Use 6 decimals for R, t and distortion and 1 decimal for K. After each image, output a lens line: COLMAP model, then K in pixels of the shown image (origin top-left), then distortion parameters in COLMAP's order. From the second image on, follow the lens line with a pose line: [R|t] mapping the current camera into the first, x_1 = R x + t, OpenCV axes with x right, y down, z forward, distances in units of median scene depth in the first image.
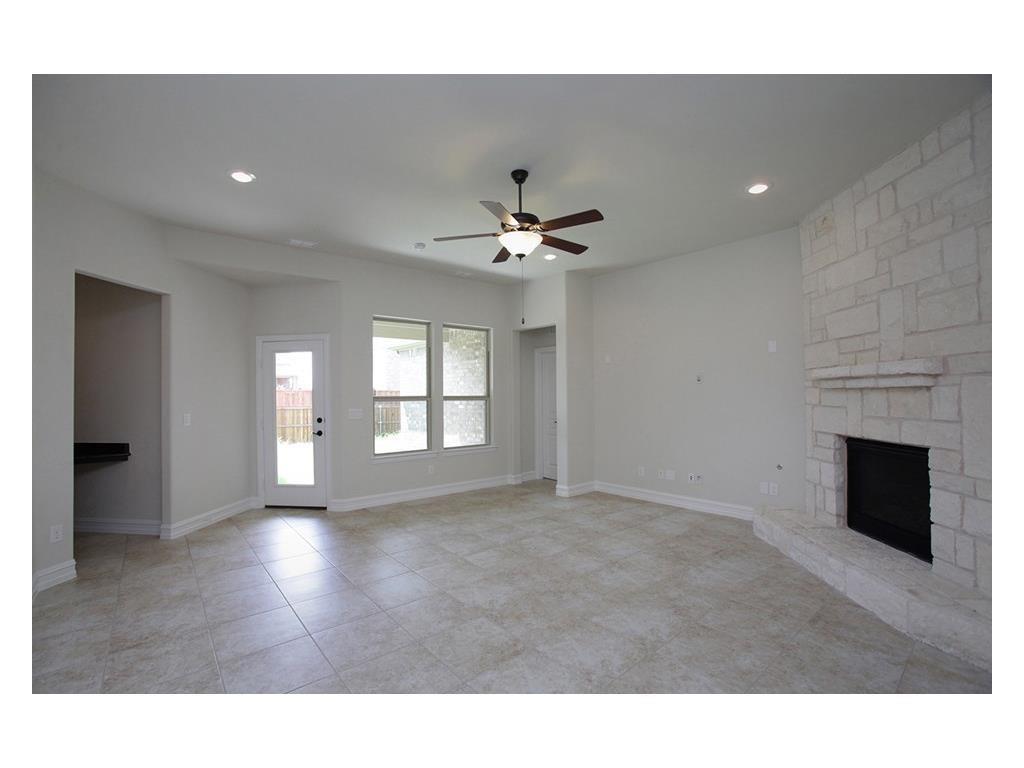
lens RADIAL K [[446.1, 0, 507.9], [0, 446.1, 393.3], [0, 0, 1]] dist [-0.090263, 0.035793]
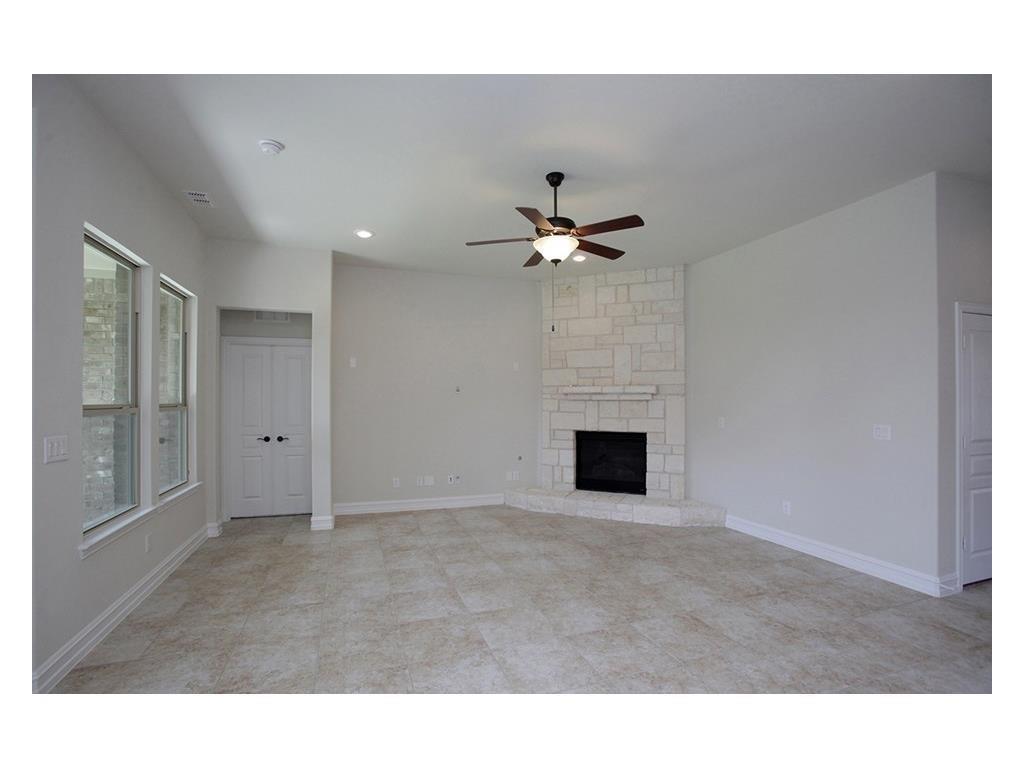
lens RADIAL K [[446.1, 0, 507.9], [0, 446.1, 393.3], [0, 0, 1]] dist [-0.090263, 0.035793]
pose [[0.353917, 0.022884, 0.934997, -0.876452], [-0.007545, 0.999738, -0.021612, 0.000963], [-0.935246, 0.000594, 0.353997, 0.718228]]
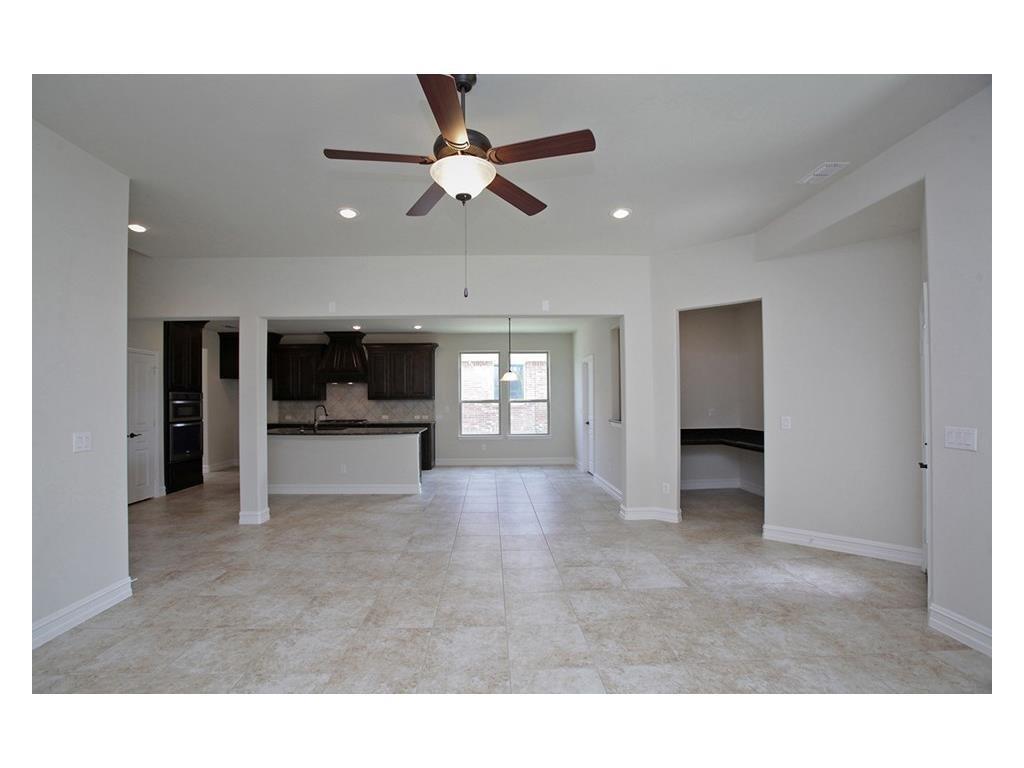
lens RADIAL K [[446.1, 0, 507.9], [0, 446.1, 393.3], [0, 0, 1]] dist [-0.090263, 0.035793]
pose [[-0.614393, 0.007309, -0.788966, 0.488359], [0.016935, 0.999849, -0.003924, -0.012715], [0.788818, -0.015772, -0.614424, 1.388049]]
